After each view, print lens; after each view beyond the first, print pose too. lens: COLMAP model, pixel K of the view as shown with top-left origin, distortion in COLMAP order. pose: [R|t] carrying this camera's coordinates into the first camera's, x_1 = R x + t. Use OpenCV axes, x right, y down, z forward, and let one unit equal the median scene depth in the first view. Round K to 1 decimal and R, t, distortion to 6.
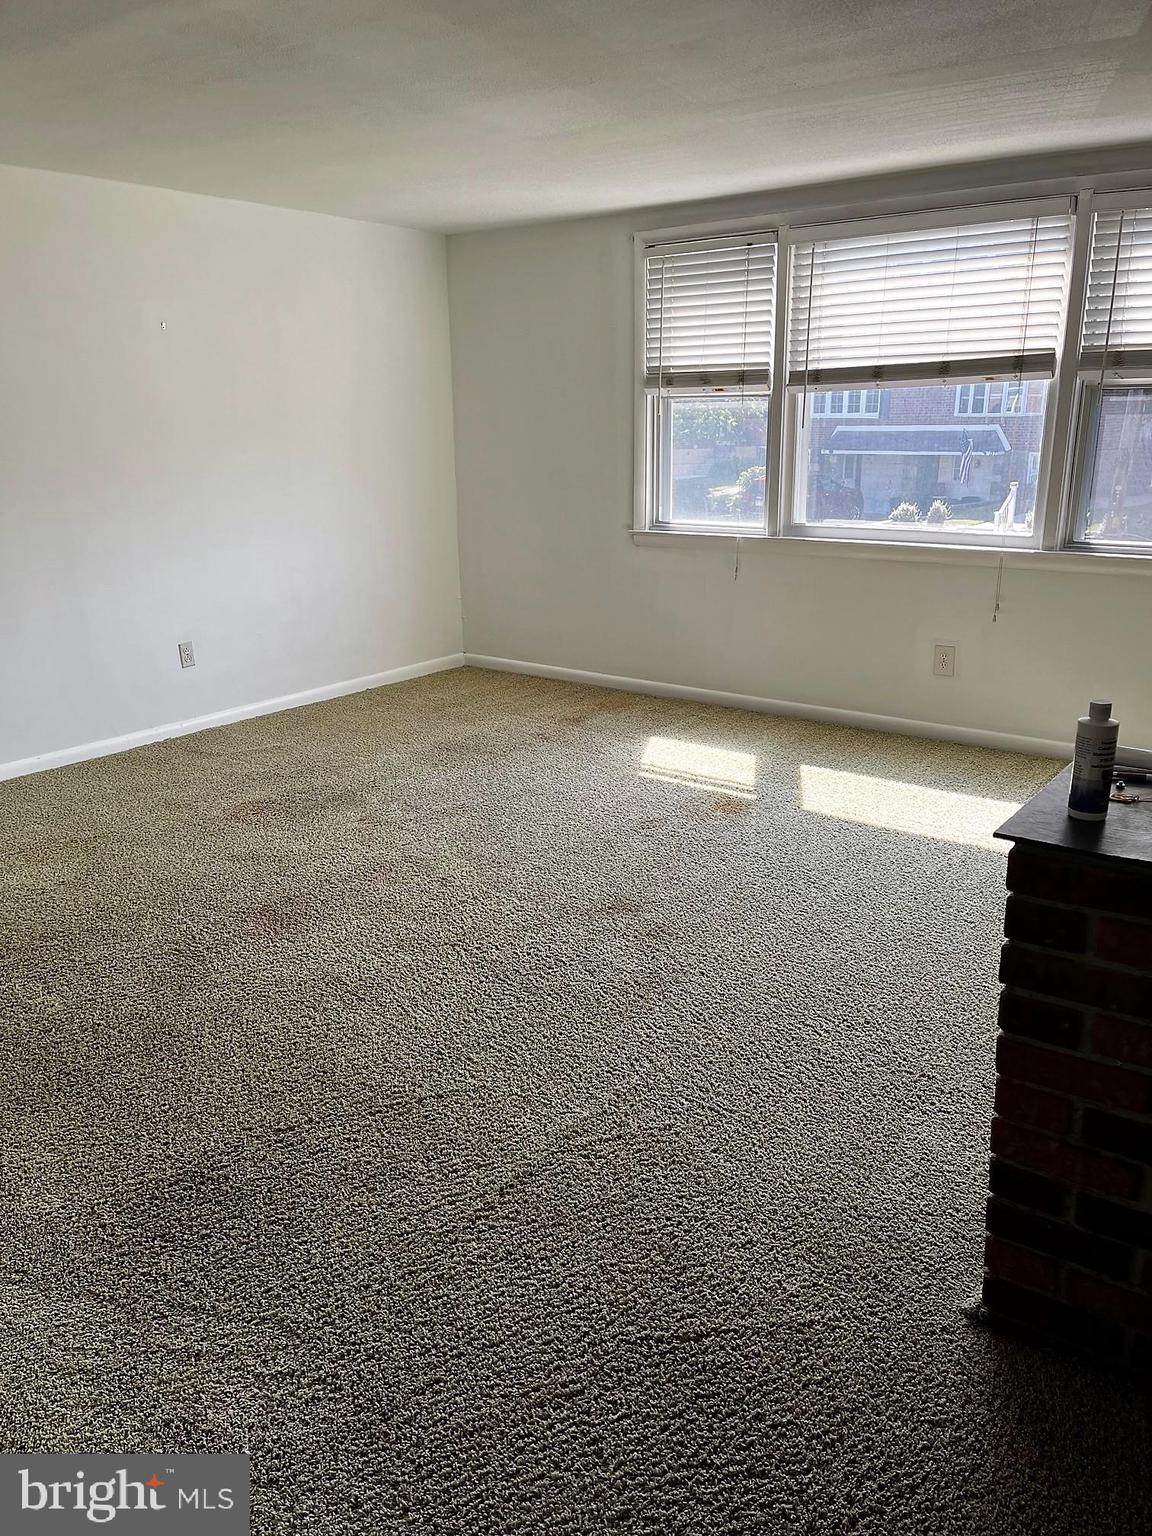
lens RADIAL K [[1134.3, 0, 576.0], [0, 1134.3, 768.0], [0, 0, 1]] dist [0.000569, -0.059443]
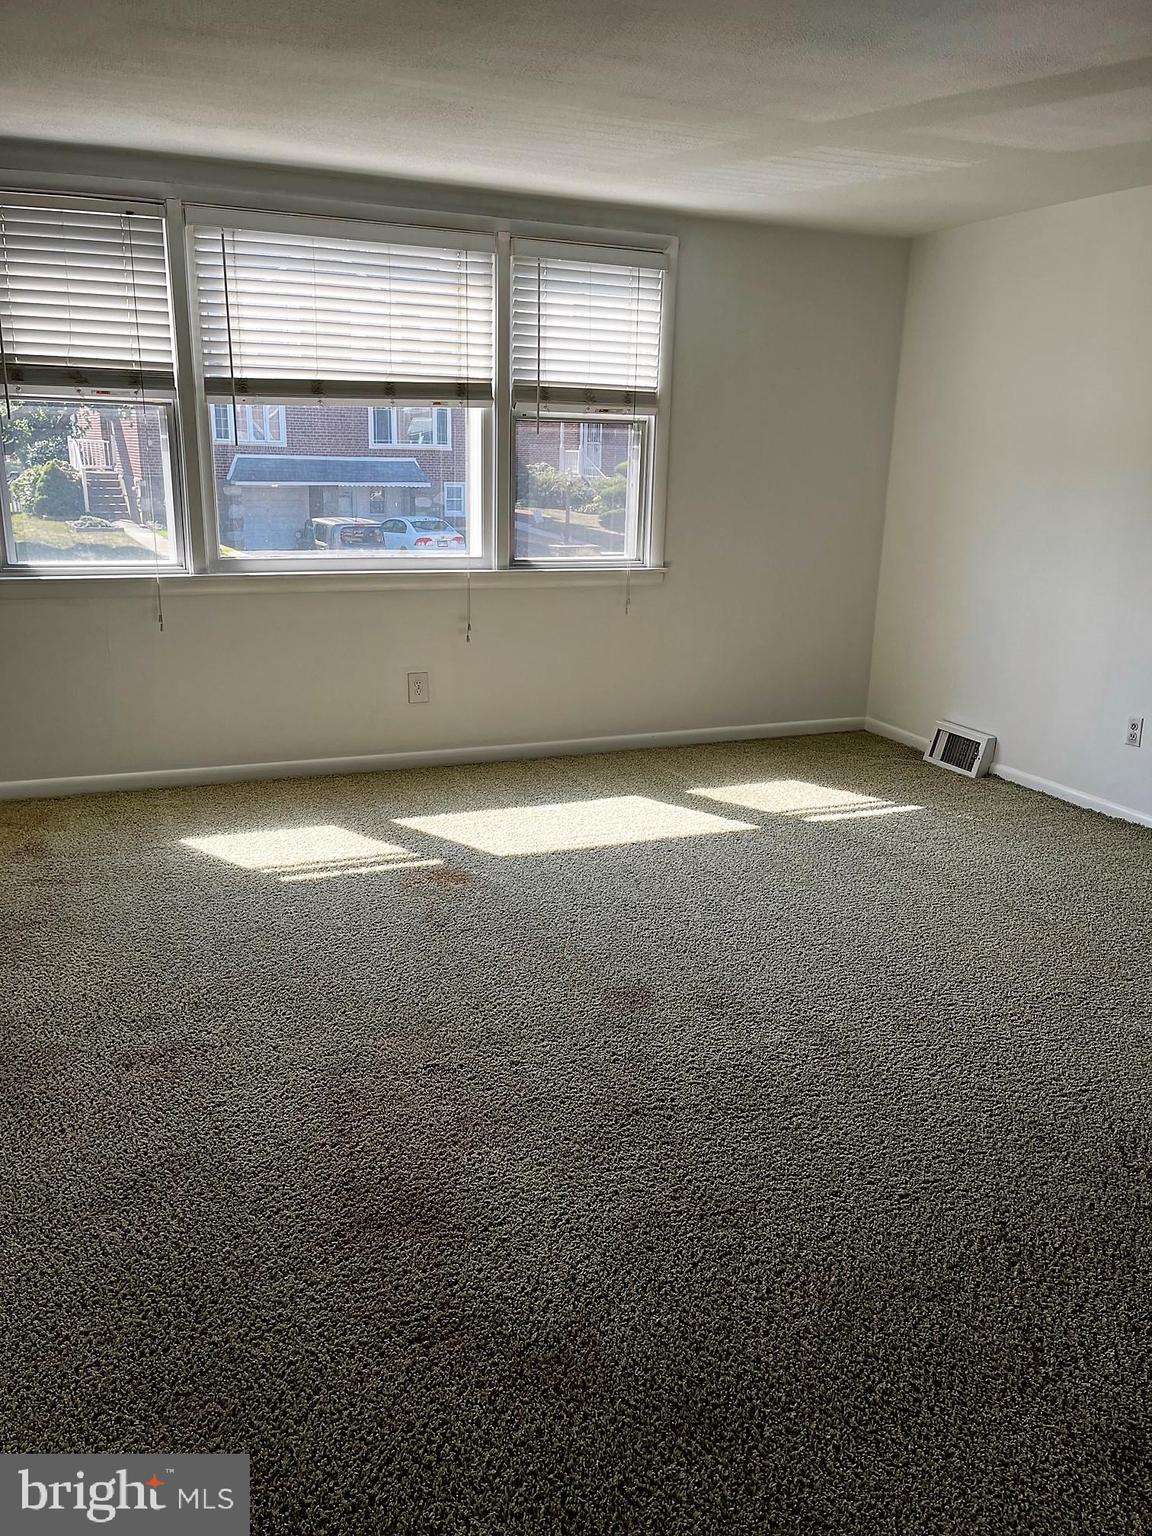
lens RADIAL K [[1152.0, 0, 576.0], [0, 1152.0, 768.0], [0, 0, 1]] dist [0.019705, -0.057009]
pose [[0.484724, -0.202236, 0.850966, -0.509128], [0.220748, 0.969694, 0.104711, -0.108482], [-0.846353, 0.137093, 0.514677, 0.404873]]
